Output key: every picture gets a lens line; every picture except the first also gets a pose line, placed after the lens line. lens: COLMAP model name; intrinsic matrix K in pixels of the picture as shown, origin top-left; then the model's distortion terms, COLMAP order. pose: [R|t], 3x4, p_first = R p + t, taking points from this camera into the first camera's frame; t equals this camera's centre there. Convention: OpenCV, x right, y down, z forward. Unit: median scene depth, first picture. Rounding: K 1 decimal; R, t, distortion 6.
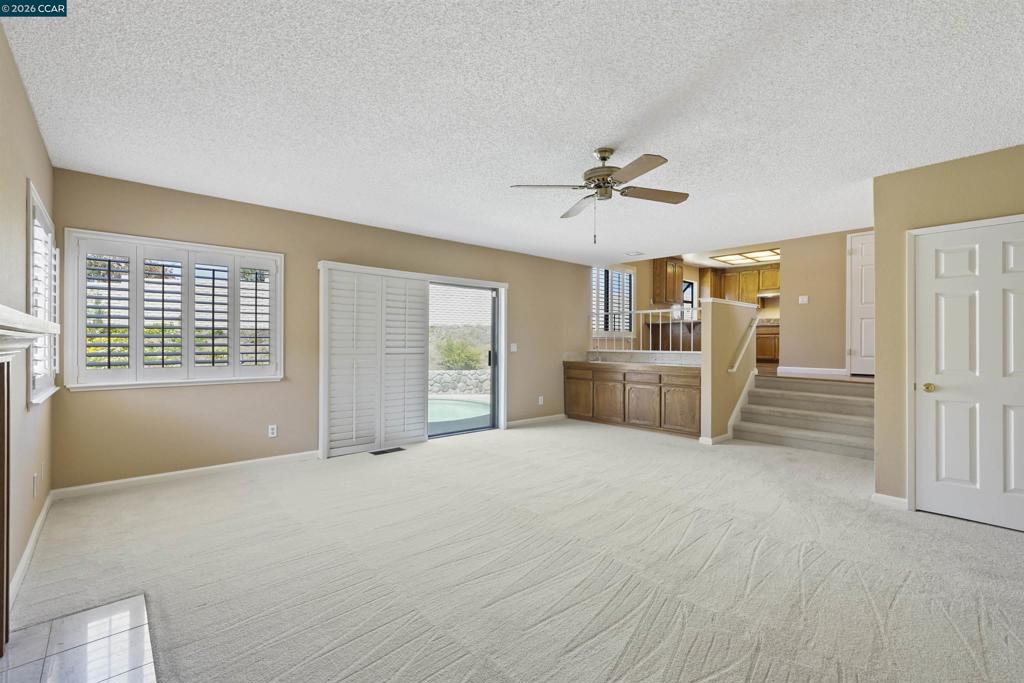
lens RADIAL K [[453.5, 0, 510.1], [0, 453.5, 342.2], [0, 0, 1]] dist [-0.010252, 0.005858]
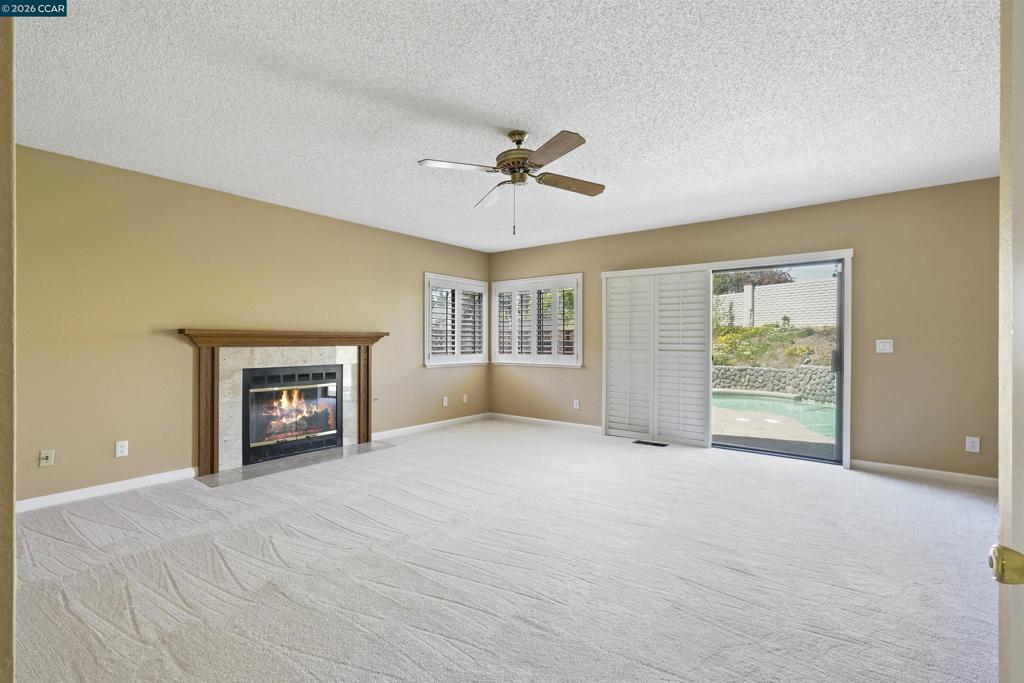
lens RADIAL K [[453.5, 0, 511.7], [0, 453.5, 340.0], [0, 0, 1]] dist [-0.010252, 0.005858]
pose [[0.174126, -0.002001, -0.984721, 0.645493], [-0.000571, 0.999998, -0.002133, 0.005166], [0.984723, 0.000934, 0.174124, 0.469969]]
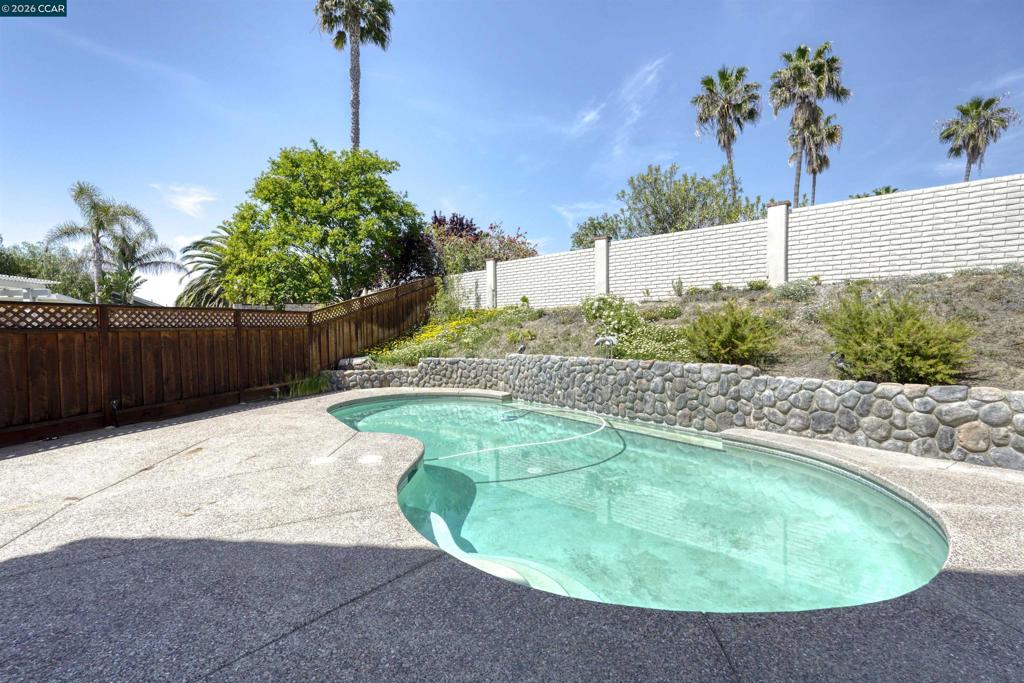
lens RADIAL K [[453.5, 0, 510.5], [0, 453.5, 341.0], [0, 0, 1]] dist [-0.010252, 0.005858]
pose [[0.522720, 0.007702, -0.852469, 0.126171], [0.012318, 0.999787, 0.016586, 0.048541], [0.852415, -0.019170, 0.522514, 1.418984]]
